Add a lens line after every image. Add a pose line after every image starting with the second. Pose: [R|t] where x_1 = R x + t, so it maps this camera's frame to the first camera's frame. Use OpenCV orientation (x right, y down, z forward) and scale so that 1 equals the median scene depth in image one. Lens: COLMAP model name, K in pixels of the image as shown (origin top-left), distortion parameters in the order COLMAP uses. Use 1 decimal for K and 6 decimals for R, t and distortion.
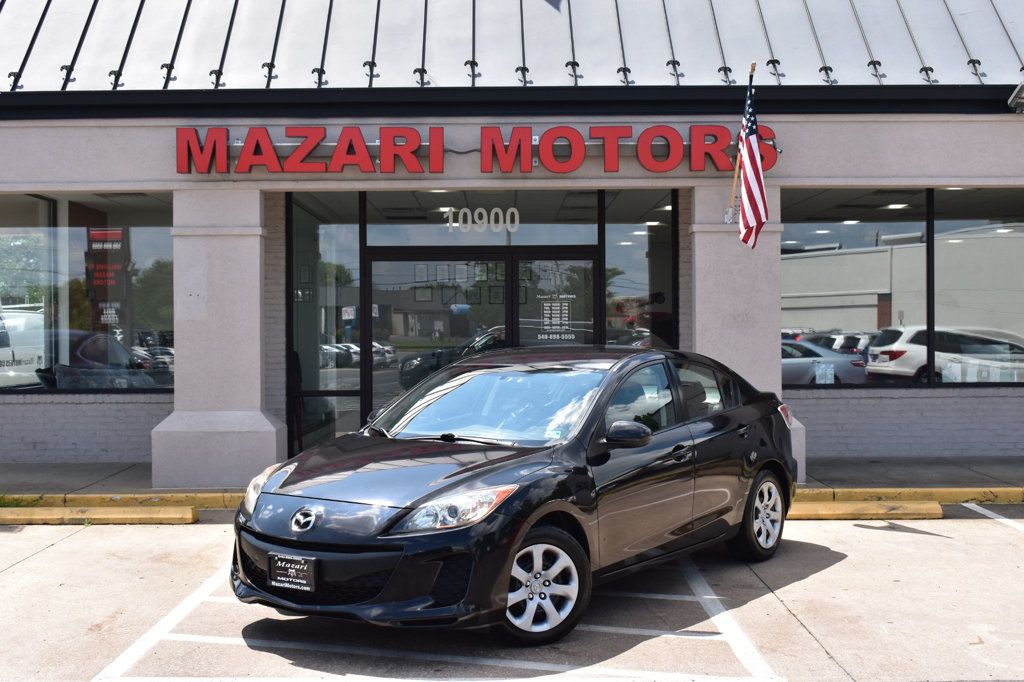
lens RADIAL K [[1360.7, 0, 512.0], [0, 1360.7, 341.0], [0, 0, 1]] dist [-0.011897, -0.000822]
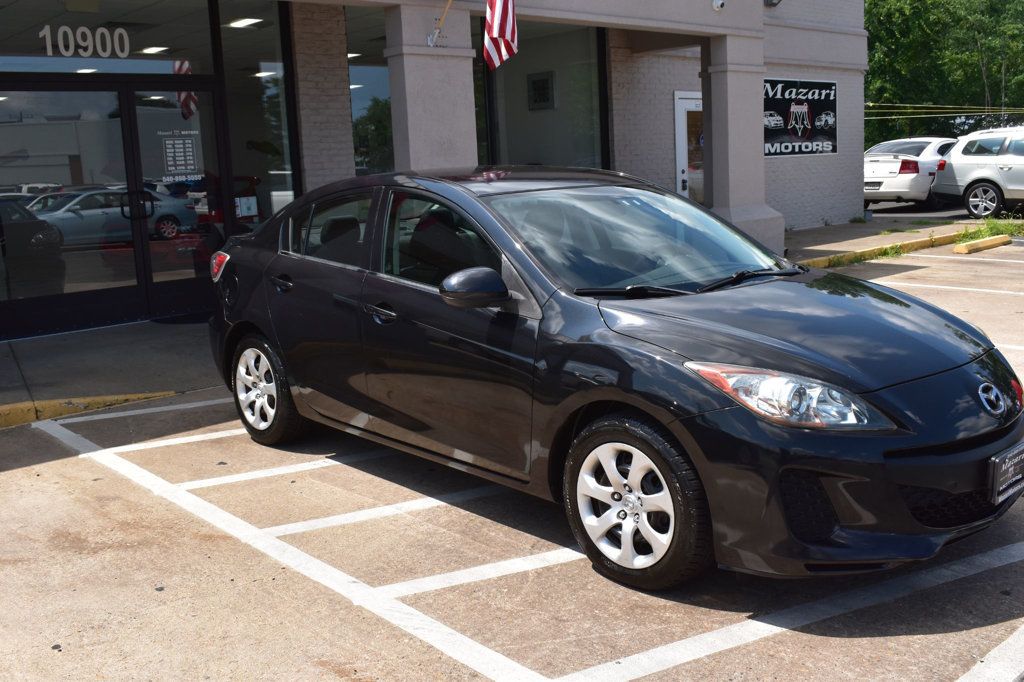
lens RADIAL K [[1010.9, 0, 512.0], [0, 1010.9, 341.0], [0, 0, 1]] dist [-0.071225, 0.008006]
pose [[0.734801, -0.145940, 0.662396, -0.301443], [0.047809, 0.985293, 0.164047, 0.005475], [-0.676596, -0.088874, 0.730972, 0.420126]]
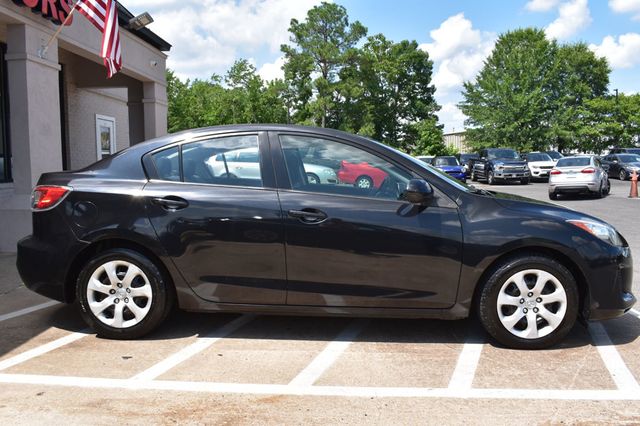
lens RADIAL K [[552.8, 0, 320.0], [0, 552.8, 213.0], [0, 0, 1]] dist [-0.083243, 0.001646]
pose [[0.039152, -0.083571, 0.995732, -0.375308], [0.015381, 0.996429, 0.083024, 0.028060], [-0.999115, 0.012065, 0.040298, 0.700467]]
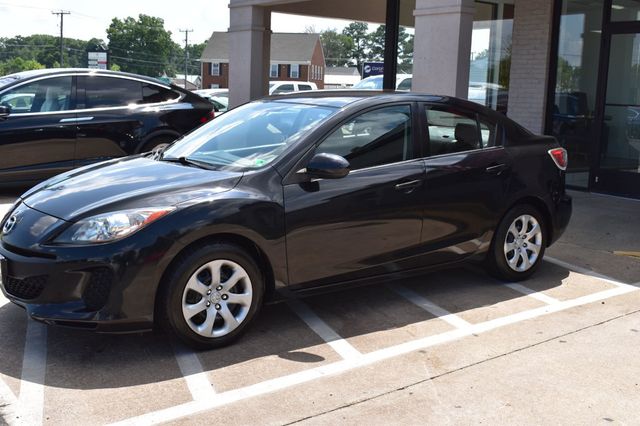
lens RADIAL K [[748.4, 0, 320.0], [0, 748.4, 213.0], [0, 0, 1]] dist [-0.061139, 0.005409]
pose [[0.601451, 0.152632, -0.784194, 0.331553], [-0.040291, 0.986126, 0.161033, 0.004898], [0.797893, -0.065258, 0.599256, 0.437201]]
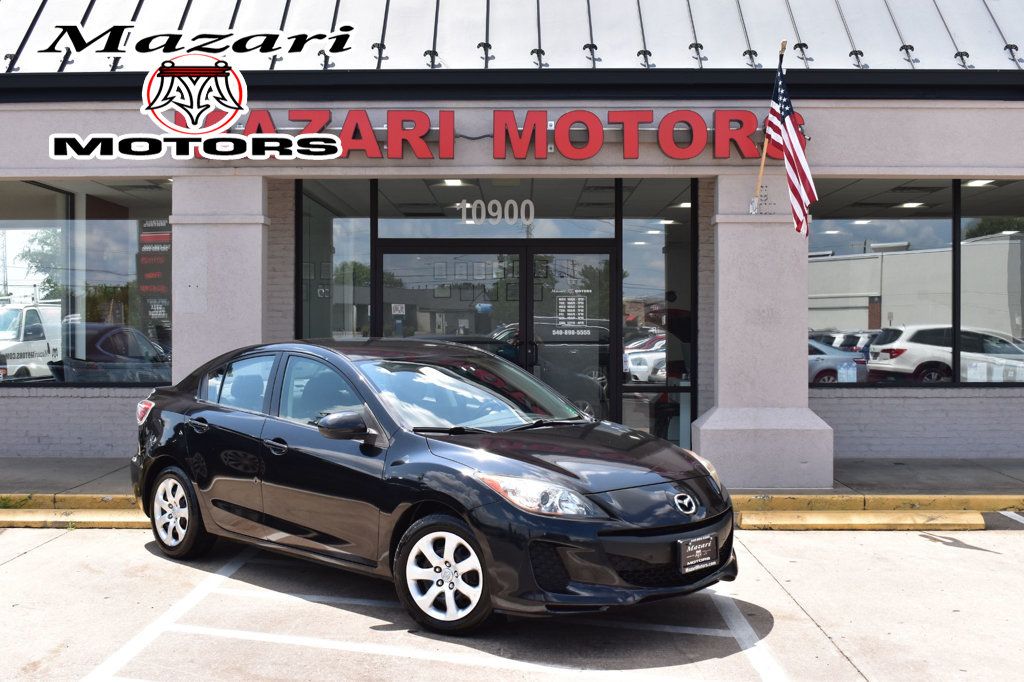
lens RADIAL K [[1225.9, 0, 512.0], [0, 1225.9, 341.0], [0, 0, 1]] dist [-0.041330, -0.009091]
pose [[0.999856, 0.006762, -0.015553, 0.004234], [-0.006719, 0.999974, 0.002801, 0.000933], [0.015572, -0.002696, 0.999875, 0.142325]]
